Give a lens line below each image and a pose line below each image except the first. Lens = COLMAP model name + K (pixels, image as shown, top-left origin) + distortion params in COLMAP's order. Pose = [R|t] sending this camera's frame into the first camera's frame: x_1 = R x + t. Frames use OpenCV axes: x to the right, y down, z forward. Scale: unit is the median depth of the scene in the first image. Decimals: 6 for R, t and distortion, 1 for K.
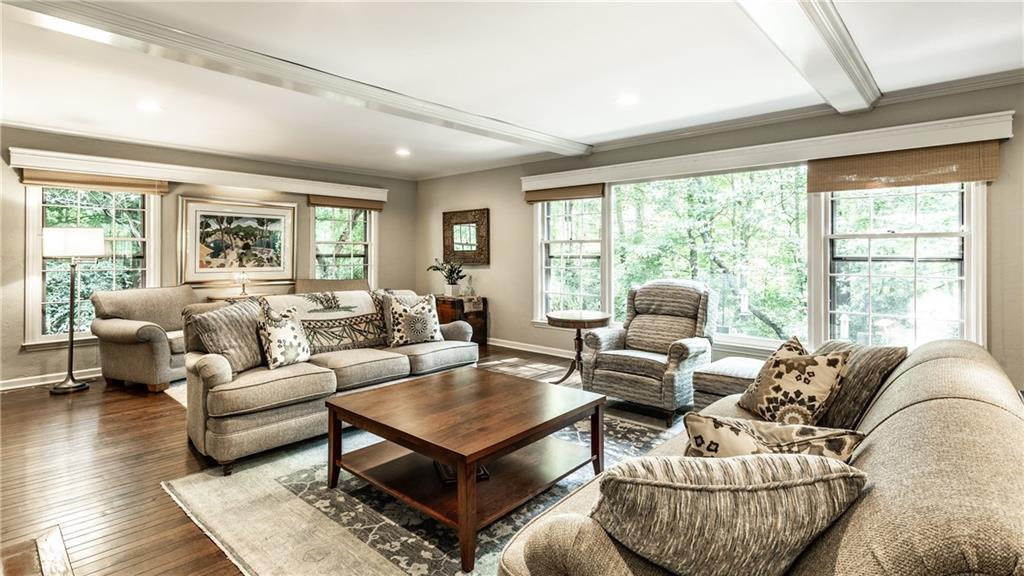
lens RADIAL K [[506.1, 0, 513.1], [0, 506.1, 255.0], [0, 0, 1]] dist [0.002106, -0.000152]
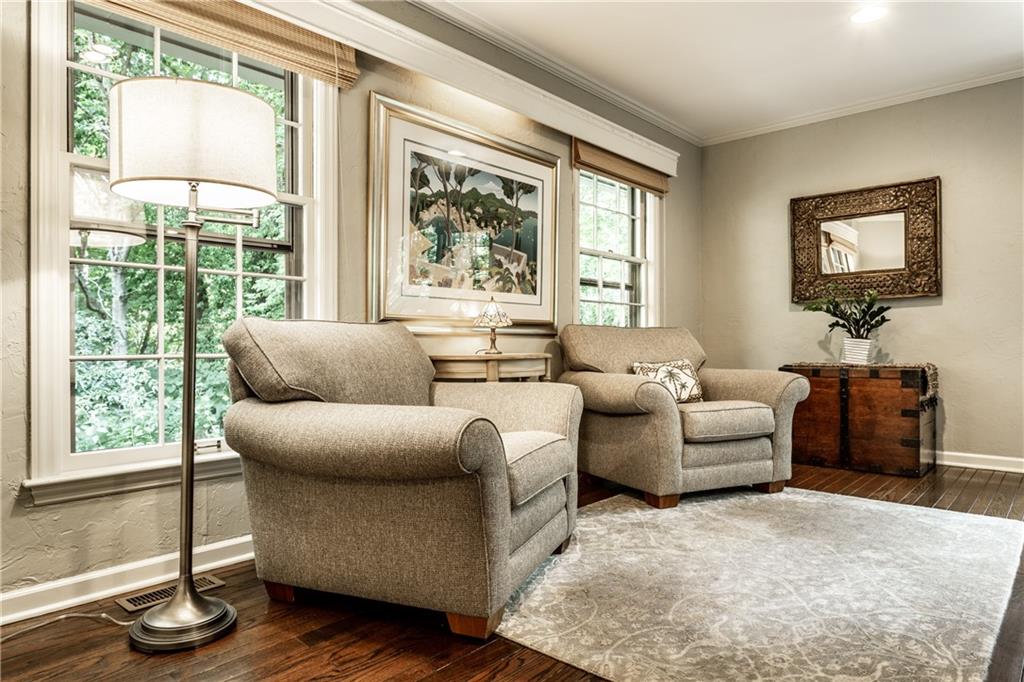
lens RADIAL K [[647.9, 0, 511.3], [0, 647.9, 347.7], [0, 0, 1]] dist [-0.011640, -0.002270]
pose [[0.999961, -0.005676, 0.006802, -0.520291], [0.005652, 0.999978, 0.003496, 0.071882], [-0.006822, -0.003457, 0.999971, 0.466306]]
